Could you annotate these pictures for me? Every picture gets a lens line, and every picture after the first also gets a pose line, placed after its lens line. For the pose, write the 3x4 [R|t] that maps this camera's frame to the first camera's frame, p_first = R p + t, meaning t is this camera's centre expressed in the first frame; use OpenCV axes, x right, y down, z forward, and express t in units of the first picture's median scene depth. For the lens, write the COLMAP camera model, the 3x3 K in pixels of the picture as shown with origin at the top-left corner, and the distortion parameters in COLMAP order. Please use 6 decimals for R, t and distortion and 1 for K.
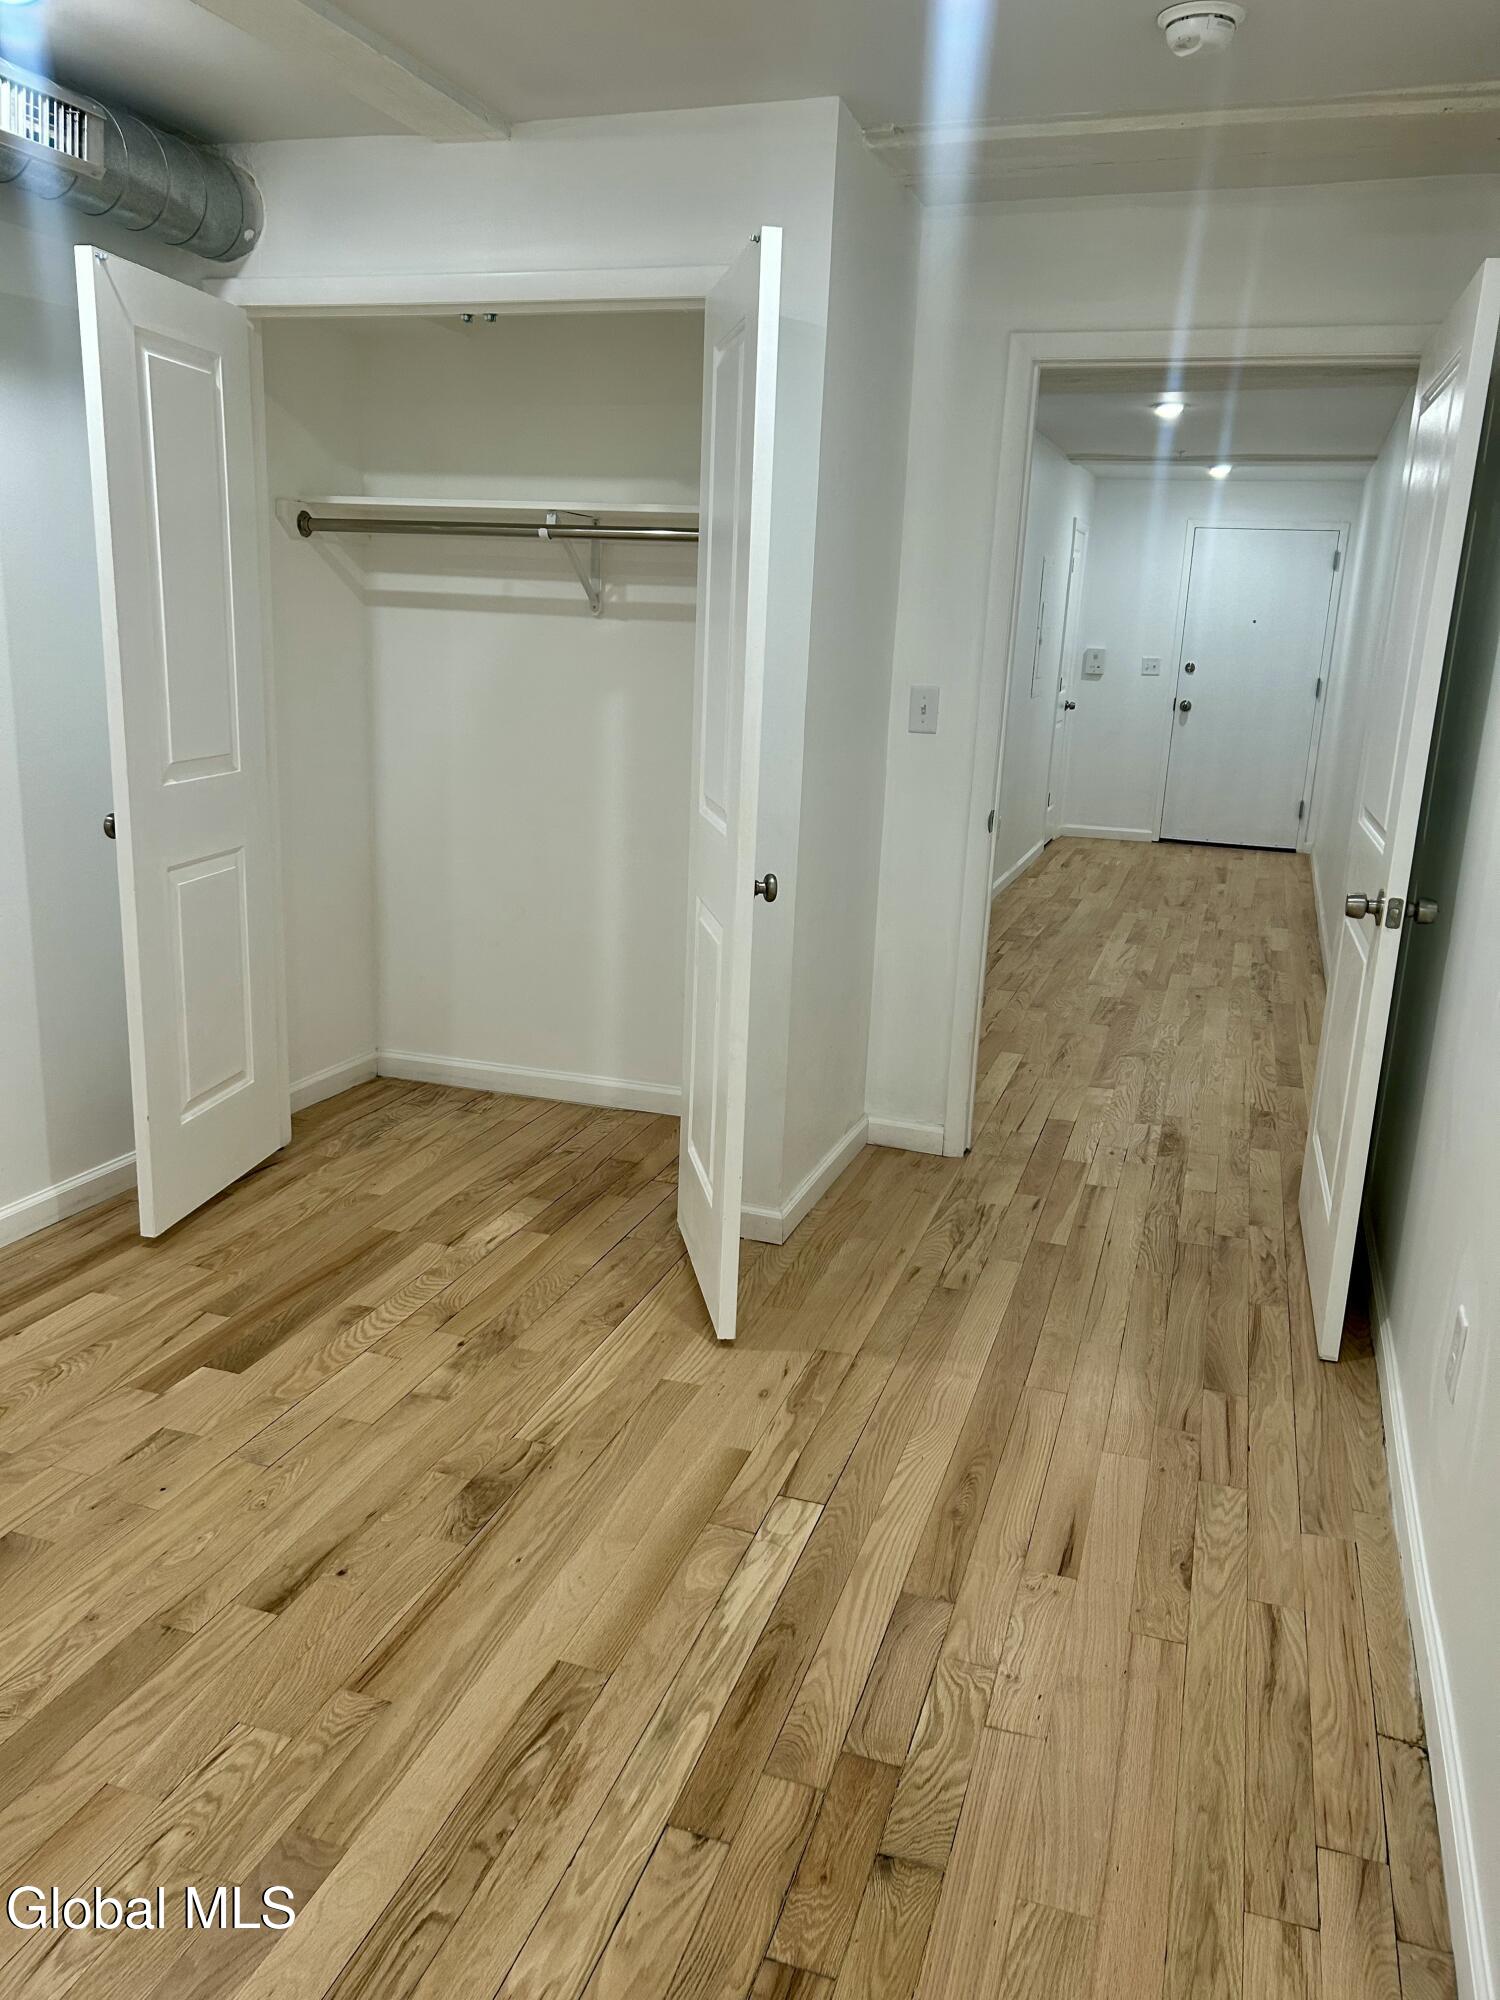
lens RADIAL K [[1501.0, 0, 751.2], [0, 1501.0, 1016.5], [0, 0, 1]] dist [0.064930, -0.069324]
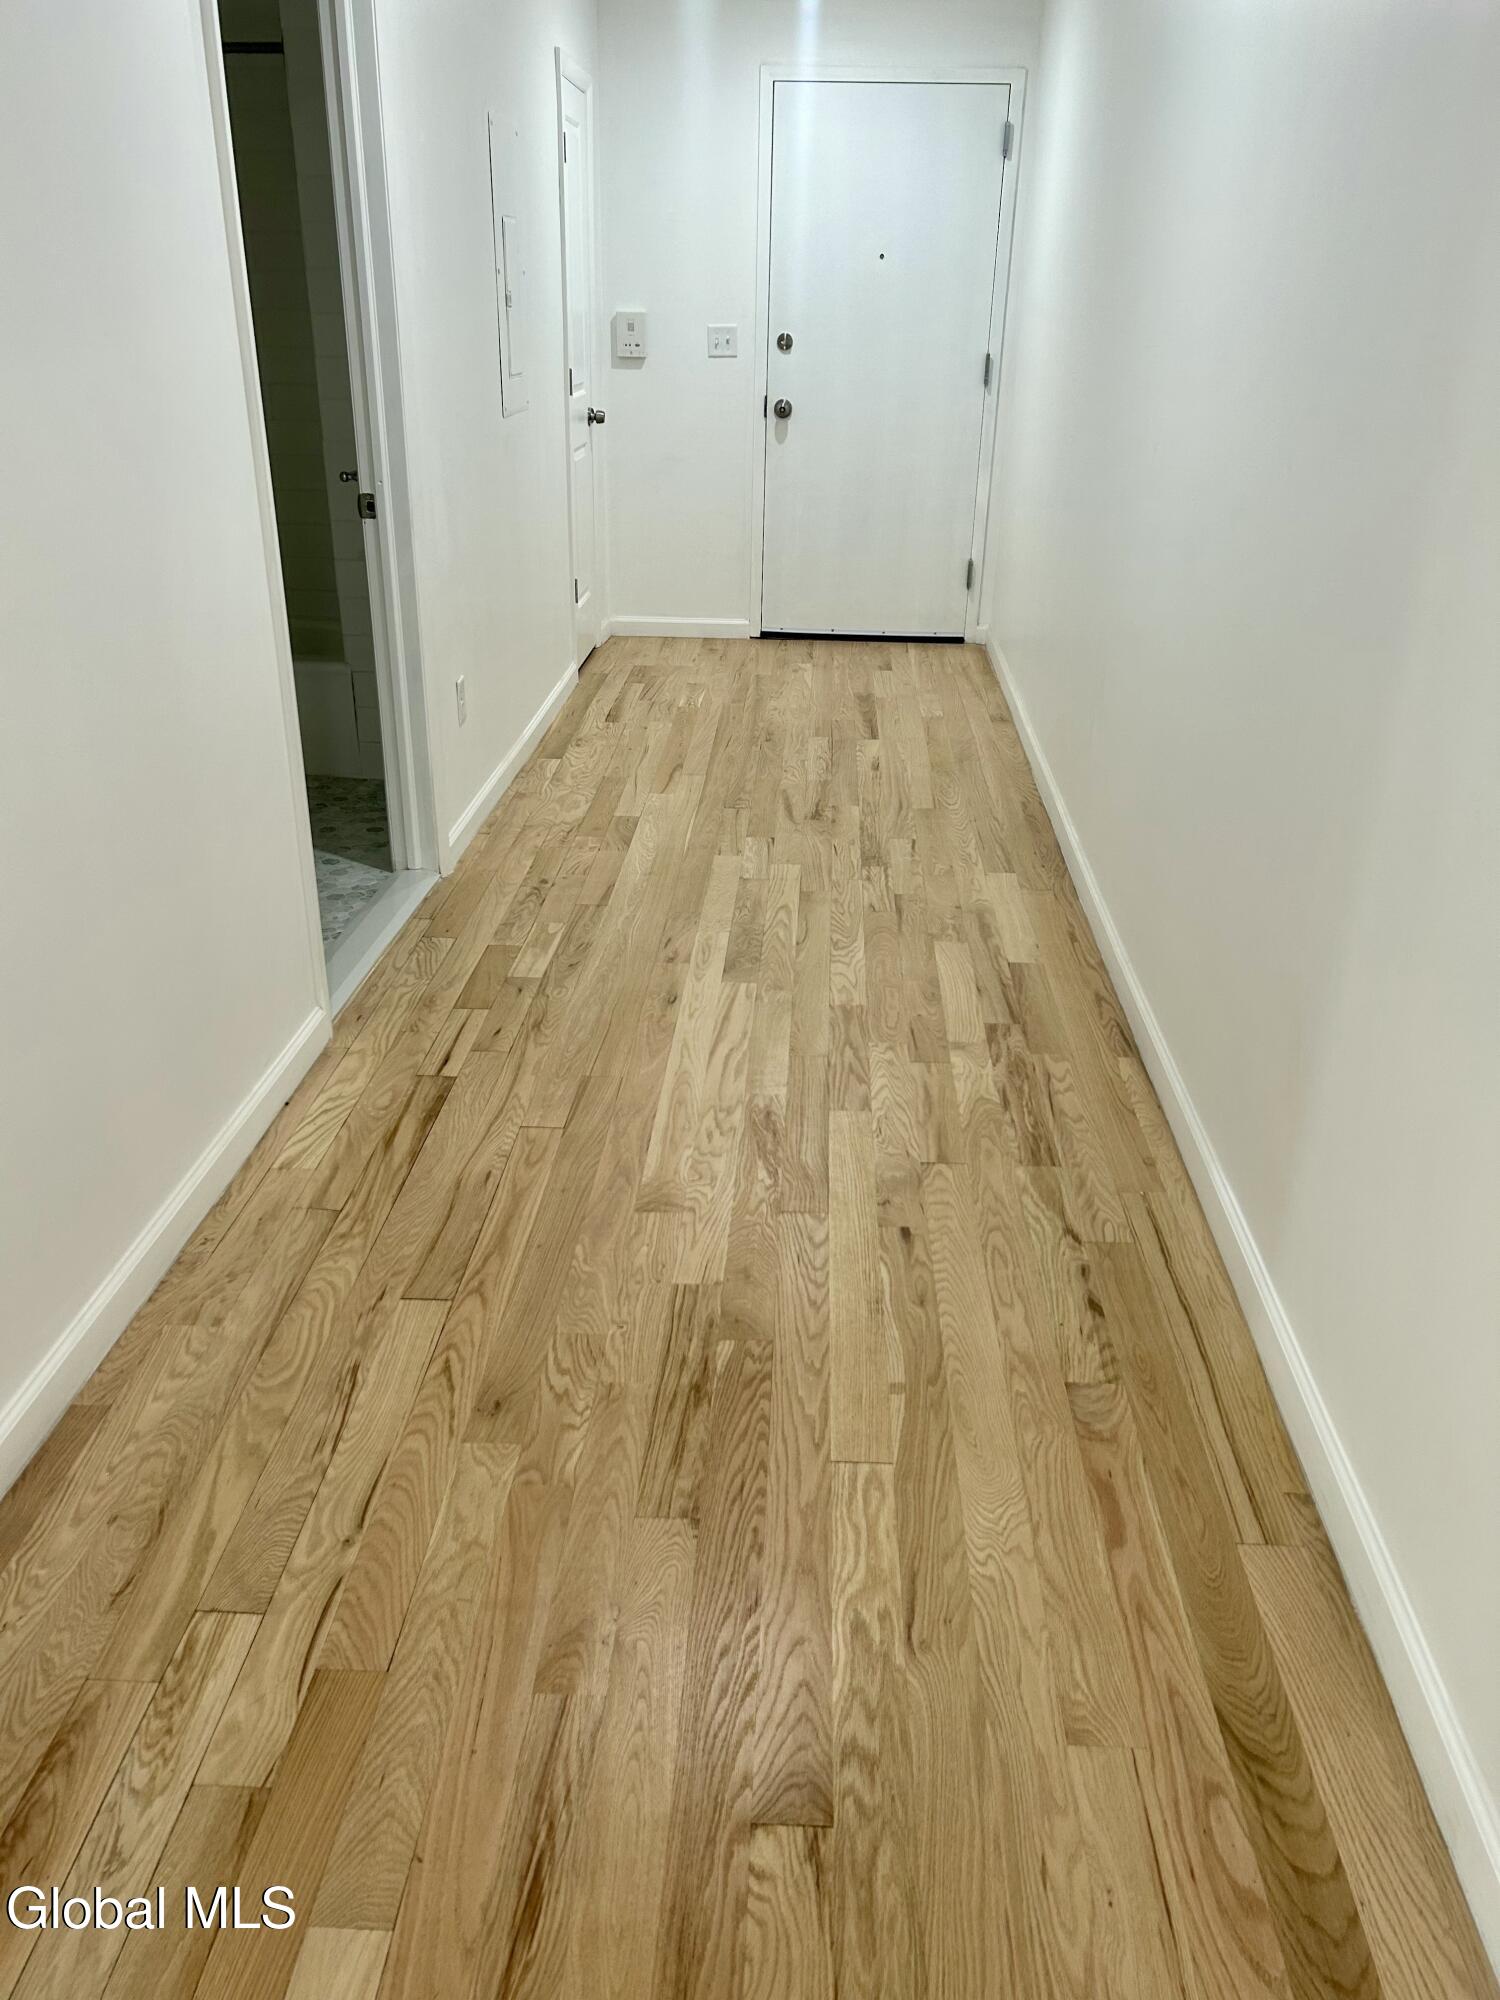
lens RADIAL K [[1501.0, 0, 751.2], [0, 1501.0, 1016.5], [0, 0, 1]] dist [0.064930, -0.069324]
pose [[0.964118, -0.135768, 0.228132, 0.433619], [0.088669, 0.974668, 0.205327, -0.395230], [-0.250230, -0.177731, 0.951733, 1.603797]]
